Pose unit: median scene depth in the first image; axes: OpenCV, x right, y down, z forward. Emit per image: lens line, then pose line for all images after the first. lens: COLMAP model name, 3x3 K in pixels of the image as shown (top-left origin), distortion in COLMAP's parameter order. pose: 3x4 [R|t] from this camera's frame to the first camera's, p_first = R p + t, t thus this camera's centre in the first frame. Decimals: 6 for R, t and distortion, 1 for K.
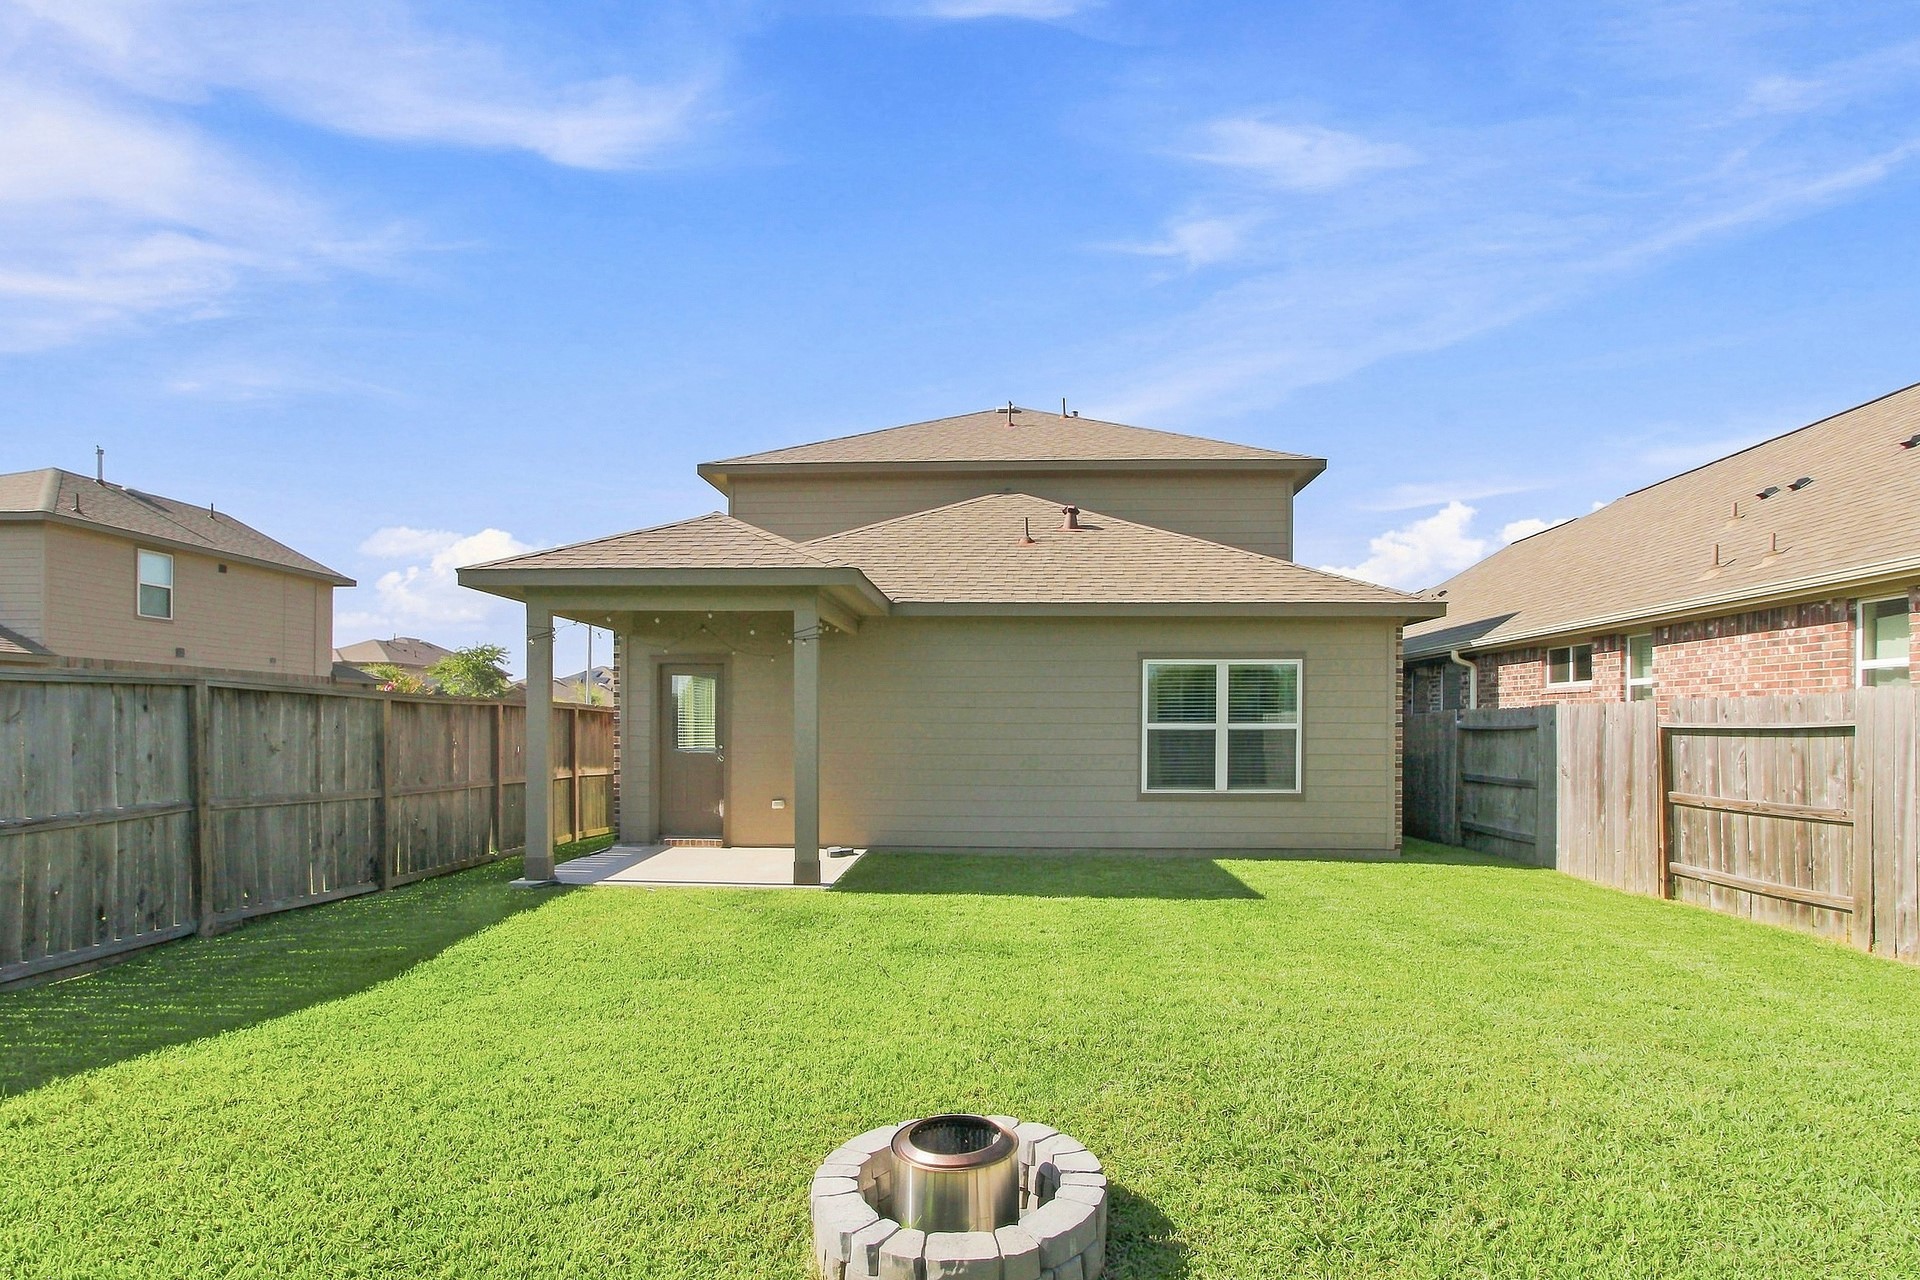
lens RADIAL K [[961.6, 0, 962.1], [0, 961.6, 743.4], [0, 0, 1]] dist [0.001584, 0.000683]
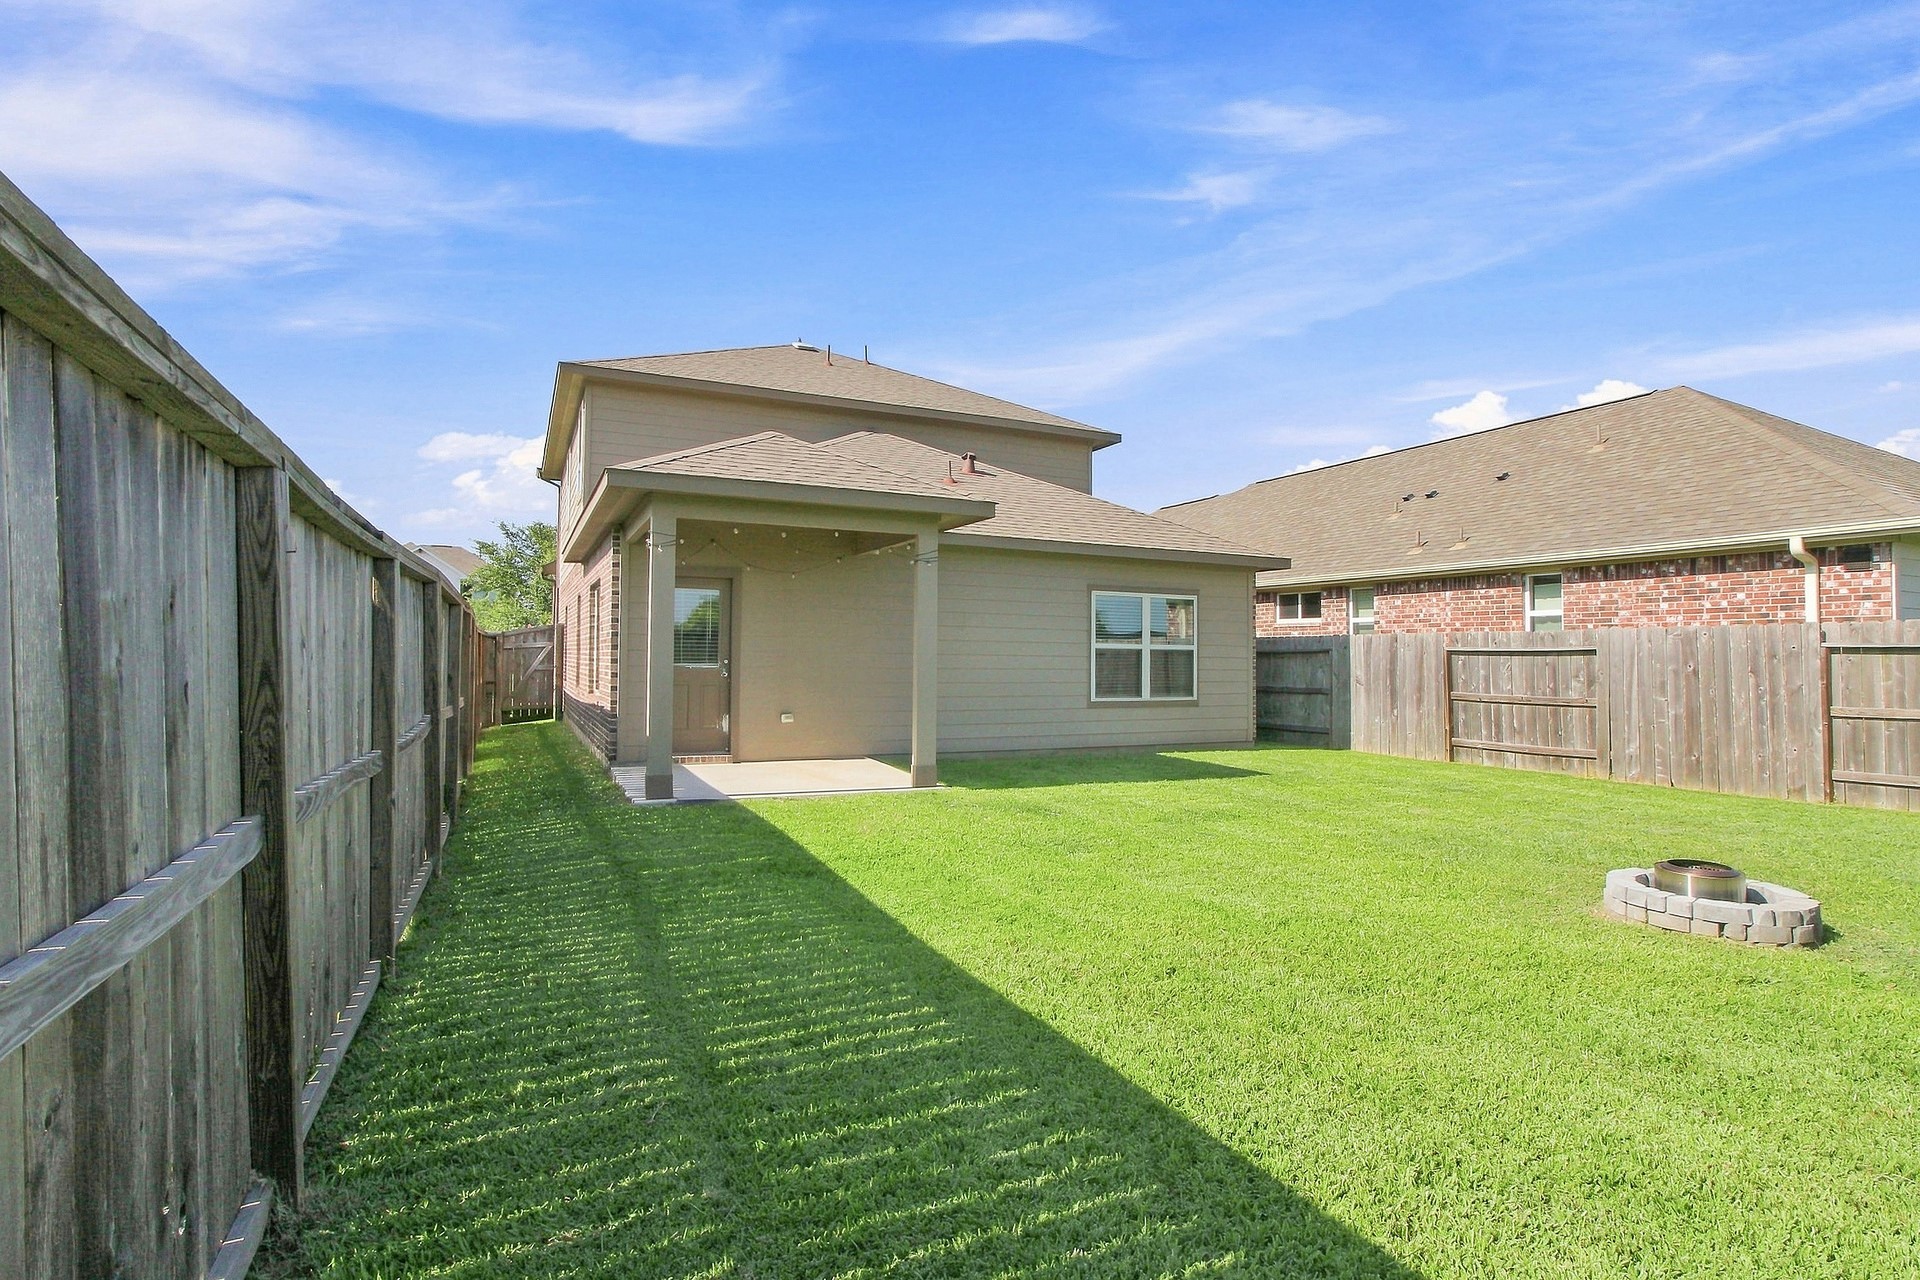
lens RADIAL K [[944.6, 0, 960.0], [0, 944.6, 640.0], [0, 0, 1]] dist [-0.002773, 0.000191]
pose [[0.881882, 0.016023, 0.471197, -0.587444], [-0.001464, 0.999511, -0.031249, 0.013322], [-0.471467, 0.026868, 0.881474, 0.033725]]
